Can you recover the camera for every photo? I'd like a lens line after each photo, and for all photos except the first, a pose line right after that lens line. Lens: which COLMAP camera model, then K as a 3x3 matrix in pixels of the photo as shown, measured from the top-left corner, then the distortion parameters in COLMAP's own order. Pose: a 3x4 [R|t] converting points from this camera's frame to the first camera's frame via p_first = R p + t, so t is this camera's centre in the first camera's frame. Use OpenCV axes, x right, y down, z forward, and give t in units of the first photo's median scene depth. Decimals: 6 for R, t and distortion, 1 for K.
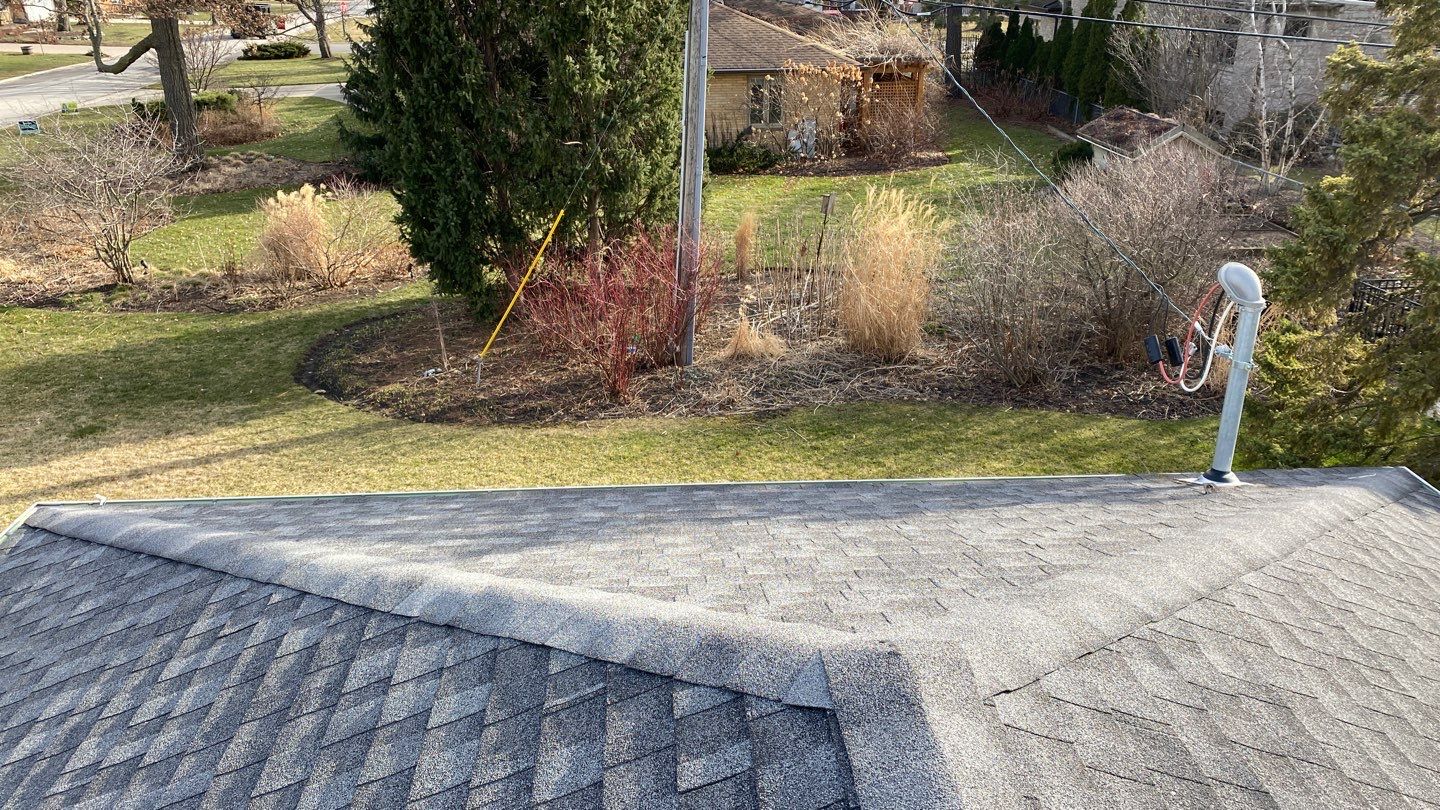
lens RADIAL K [[1153.9, 0, 715.0], [0, 1153.9, 398.2], [0, 0, 1]] dist [0.077049, -0.083467]
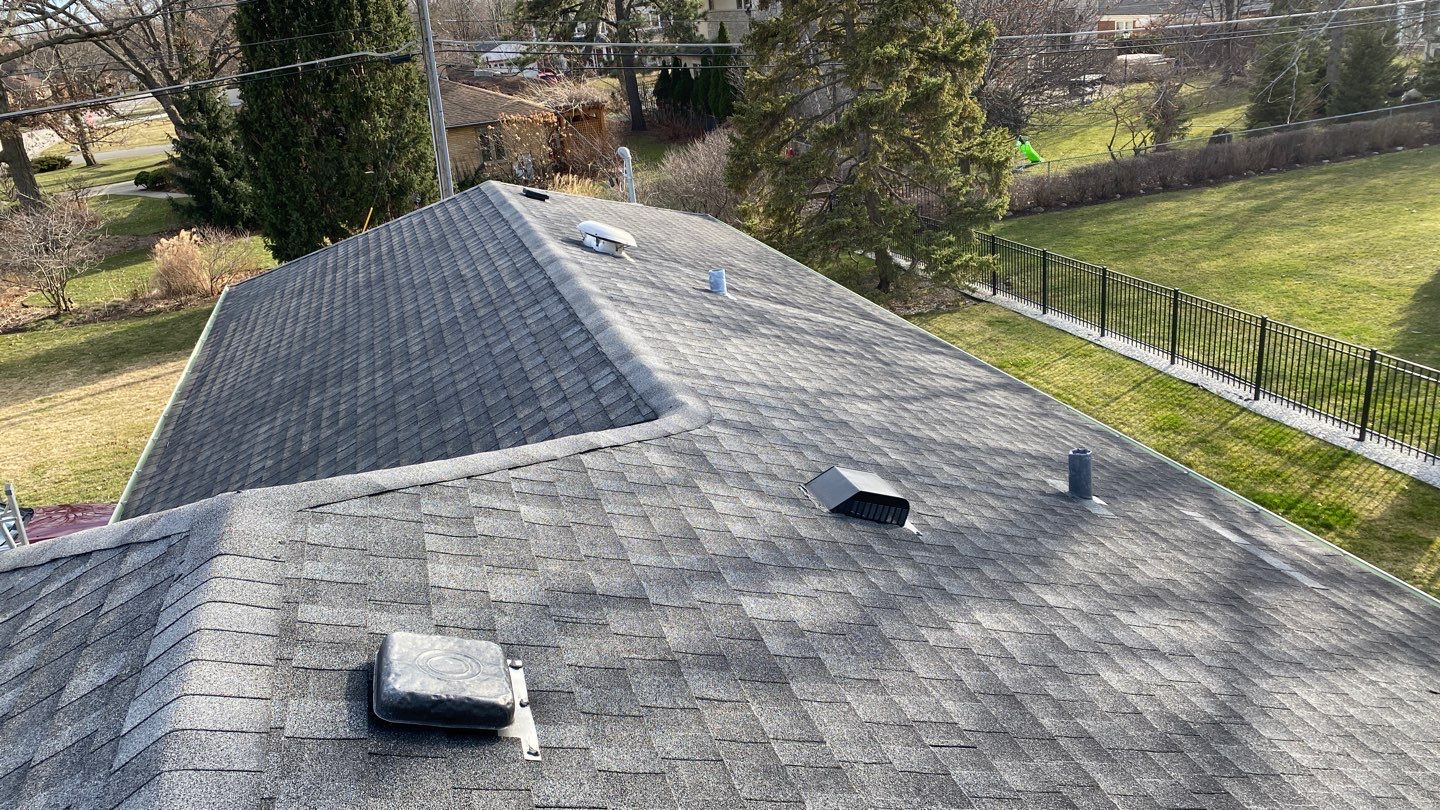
lens RADIAL K [[1153.9, 0, 732.3], [0, 1153.9, 404.6], [0, 0, 1]] dist [0.077049, -0.083467]
pose [[0.966412, -0.168315, 0.194211, -0.000005], [0.175937, 0.984143, -0.022562, 0.156692], [-0.187334, 0.055973, 0.980700, -0.473443]]
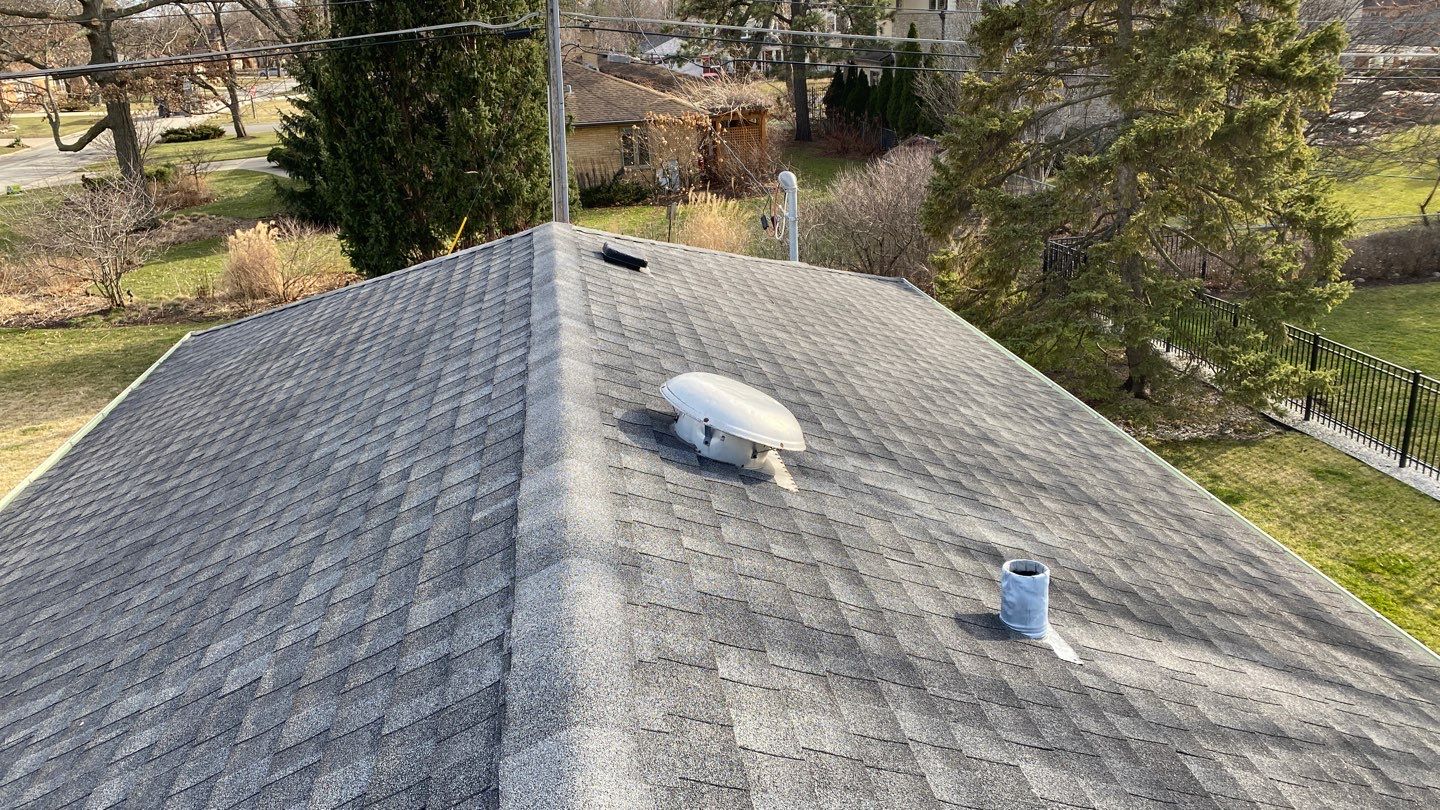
lens RADIAL K [[1153.9, 0, 721.8], [0, 1153.9, 393.7], [0, 0, 1]] dist [0.077049, -0.083467]
pose [[0.994993, -0.067840, 0.073389, 0.033254], [0.071876, 0.995960, -0.053832, 0.085513], [-0.069441, 0.058837, 0.995849, -0.229259]]
